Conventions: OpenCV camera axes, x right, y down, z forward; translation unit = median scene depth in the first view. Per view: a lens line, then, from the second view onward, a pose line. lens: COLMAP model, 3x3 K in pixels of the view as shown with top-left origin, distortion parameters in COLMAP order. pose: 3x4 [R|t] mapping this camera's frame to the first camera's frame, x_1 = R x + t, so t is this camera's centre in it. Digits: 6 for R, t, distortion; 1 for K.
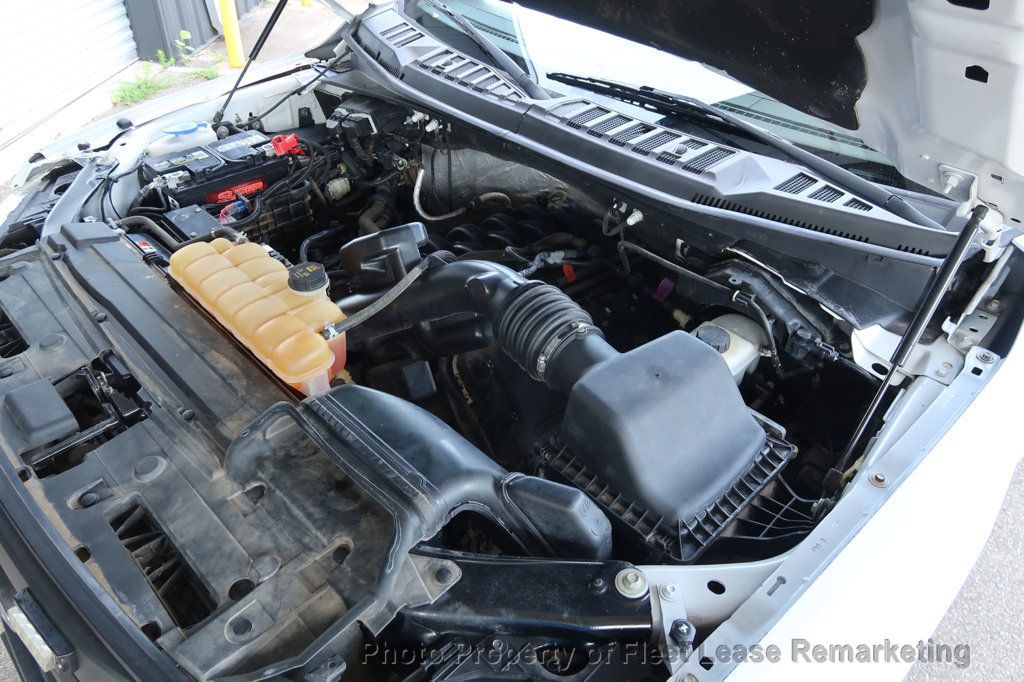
lens RADIAL K [[704.3, 0, 512.5], [0, 704.3, 341.2], [0, 0, 1]] dist [-0.026237, 0.007143]
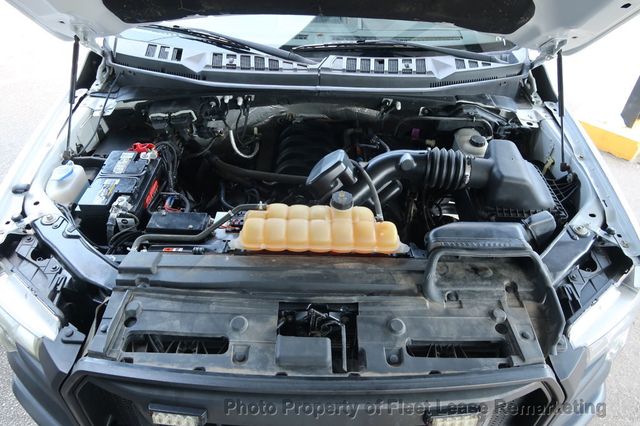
lens RADIAL K [[440.2, 0, 320.7], [0, 440.2, 213.1], [0, 0, 1]] dist [-0.026237, 0.007143]
pose [[0.708994, -0.476695, 0.519701, -0.816302], [0.433838, 0.875819, 0.211487, -0.284695], [-0.555978, 0.075522, 0.827759, 0.132453]]
